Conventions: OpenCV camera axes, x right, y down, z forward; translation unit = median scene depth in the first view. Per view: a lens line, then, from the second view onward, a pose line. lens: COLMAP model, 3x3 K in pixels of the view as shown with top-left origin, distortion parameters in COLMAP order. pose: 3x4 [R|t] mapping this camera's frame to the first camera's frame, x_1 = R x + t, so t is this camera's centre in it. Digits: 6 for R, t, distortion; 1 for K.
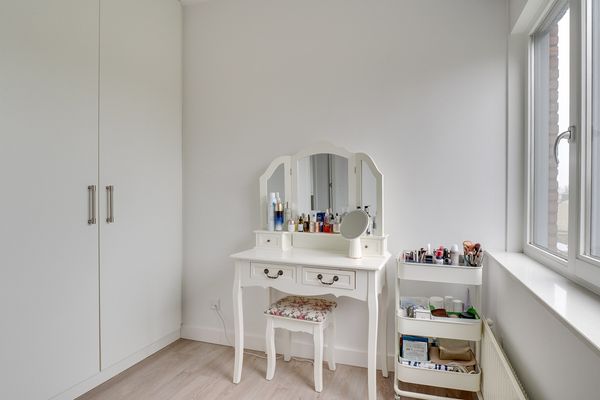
lens RADIAL K [[316.5, 0, 301.3], [0, 316.5, 195.4], [0, 0, 1]] dist [-0.004362, -0.001258]
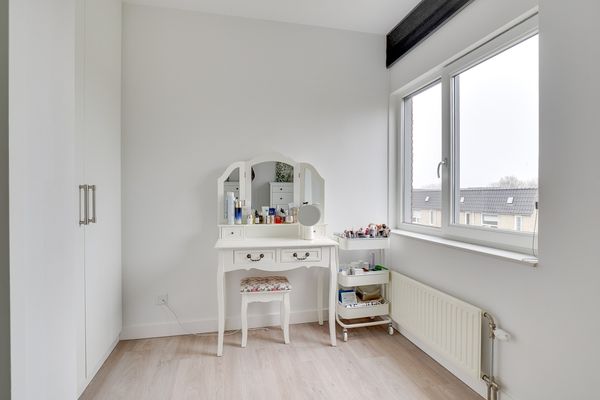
lens RADIAL K [[305.5, 0, 270.8], [0, 305.5, 197.5], [0, 0, 1]] dist [0.002389, -0.000104]
pose [[0.879363, -0.007386, 0.476094, -0.582626], [0.005543, 0.999971, 0.005276, 0.006483], [-0.476119, -0.002000, 0.879378, -0.078770]]
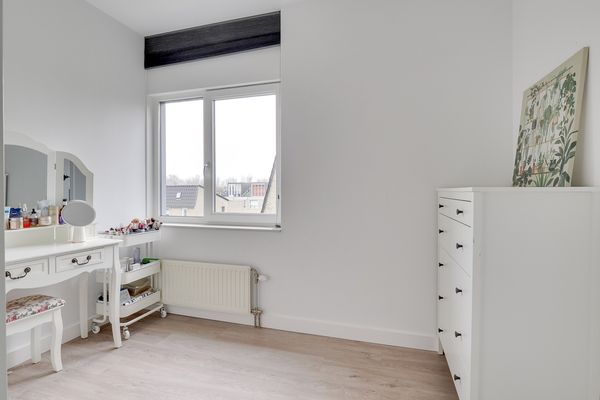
lens RADIAL K [[316.5, 0, 301.3], [0, 316.5, 195.4], [0, 0, 1]] dist [-0.004362, -0.001258]
pose [[0.011071, -0.018152, 0.999774, -0.964142], [0.006572, 0.999815, 0.018080, 0.005844], [-0.999917, 0.006370, 0.011188, 0.149252]]
